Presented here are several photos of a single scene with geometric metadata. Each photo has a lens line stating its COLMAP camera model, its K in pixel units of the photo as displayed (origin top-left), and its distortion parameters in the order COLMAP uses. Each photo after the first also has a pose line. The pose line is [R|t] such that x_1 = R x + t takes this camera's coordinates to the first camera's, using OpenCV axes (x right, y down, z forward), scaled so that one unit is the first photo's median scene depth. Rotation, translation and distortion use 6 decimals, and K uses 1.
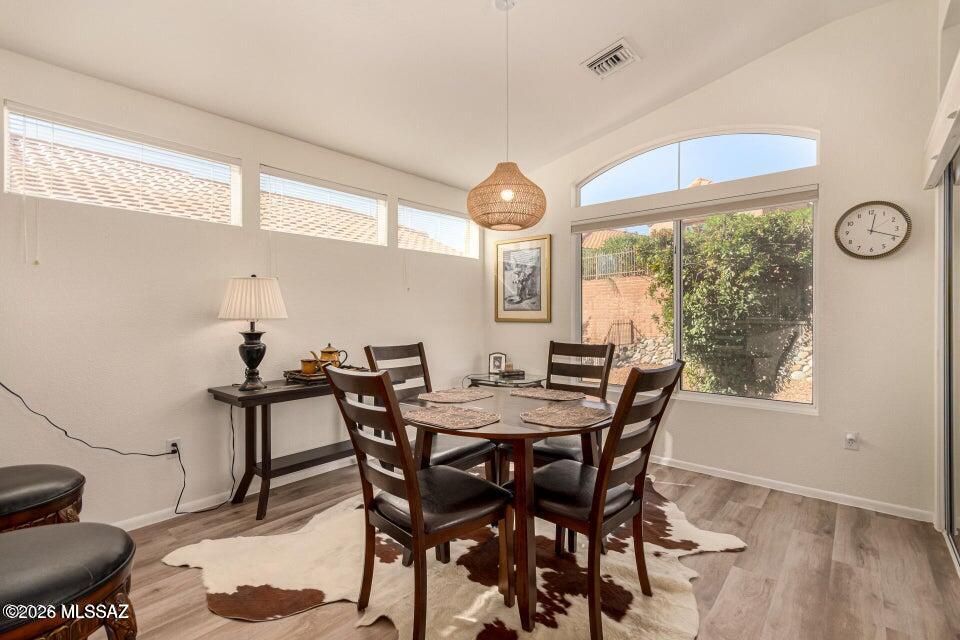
lens RADIAL K [[446.2, 0, 482.7], [0, 446.2, 315.7], [0, 0, 1]] dist [0.004817, 0.000430]
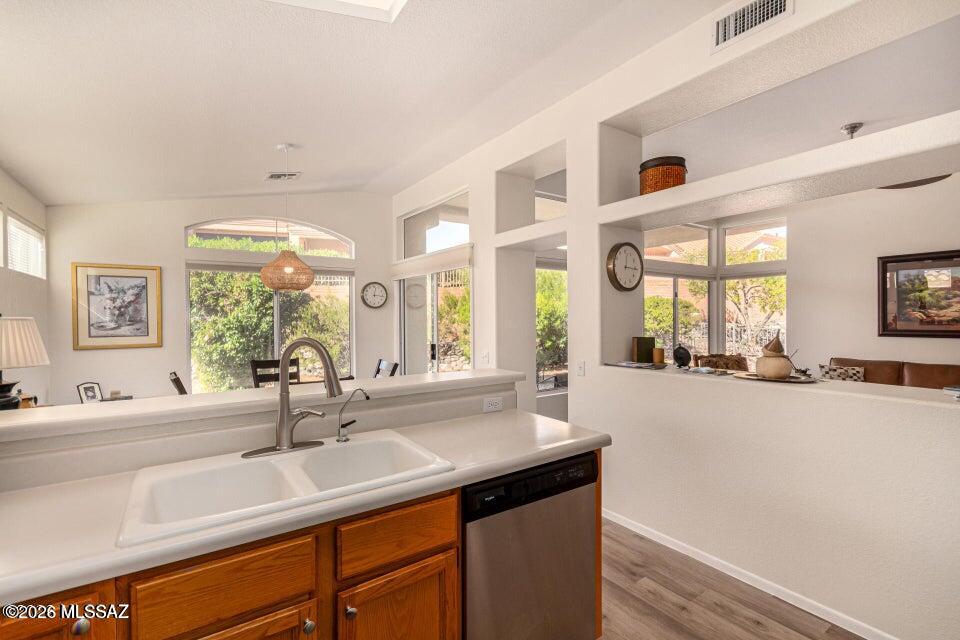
lens RADIAL K [[446.2, 0, 488.8], [0, 446.2, 321.1], [0, 0, 1]] dist [0.004817, 0.000430]
pose [[0.244915, -0.009433, 0.969499, -0.693147], [0.011435, 0.999911, 0.006840, -0.044677], [-0.969477, 0.009411, 0.245001, -0.051137]]
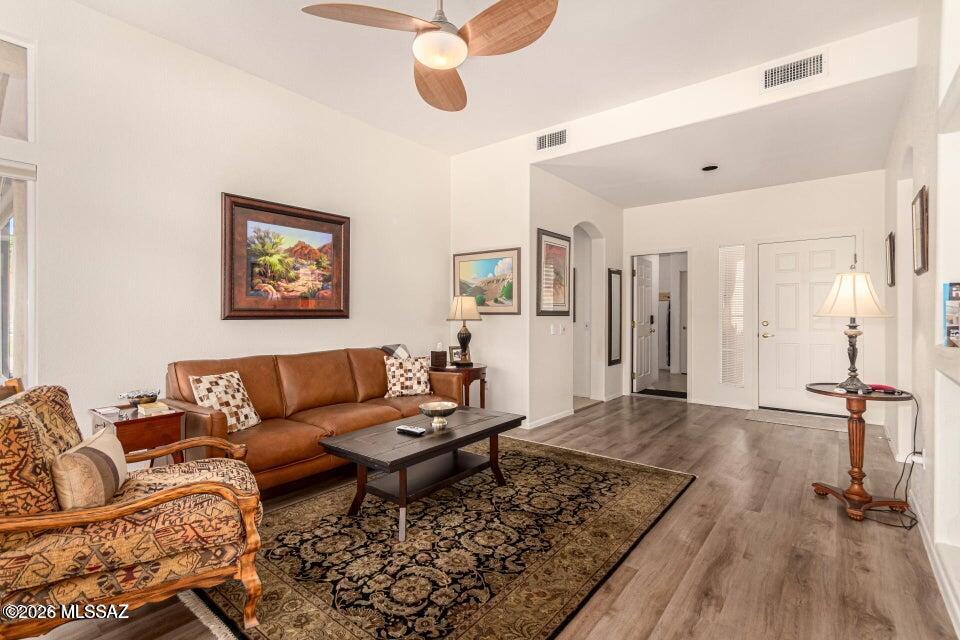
lens RADIAL K [[446.2, 0, 485.8], [0, 446.2, 317.9], [0, 0, 1]] dist [0.004817, 0.000430]
pose [[-0.999358, -0.004091, -0.035598, 0.344790], [-0.004504, 0.999924, 0.011509, 0.004738], [0.035548, 0.011662, -0.999300, -0.001931]]
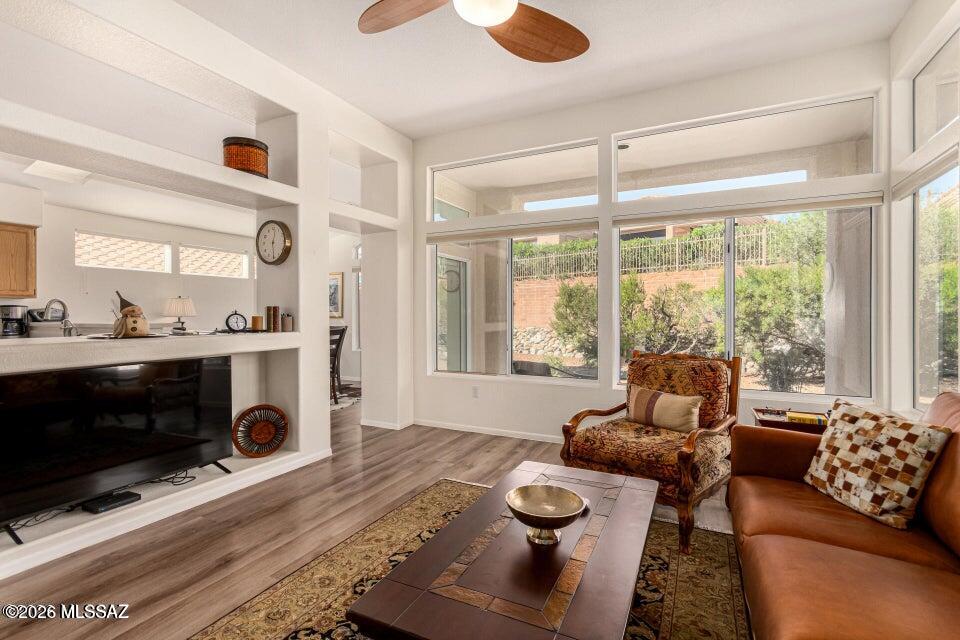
lens RADIAL K [[446.2, 0, 488.9], [0, 446.2, 315.3], [0, 0, 1]] dist [0.004817, 0.000430]
pose [[0.967729, -0.004300, 0.251958, 0.267980], [0.004567, 0.999989, -0.000475, 0.007664], [-0.251954, 0.001610, 0.967738, -0.987634]]
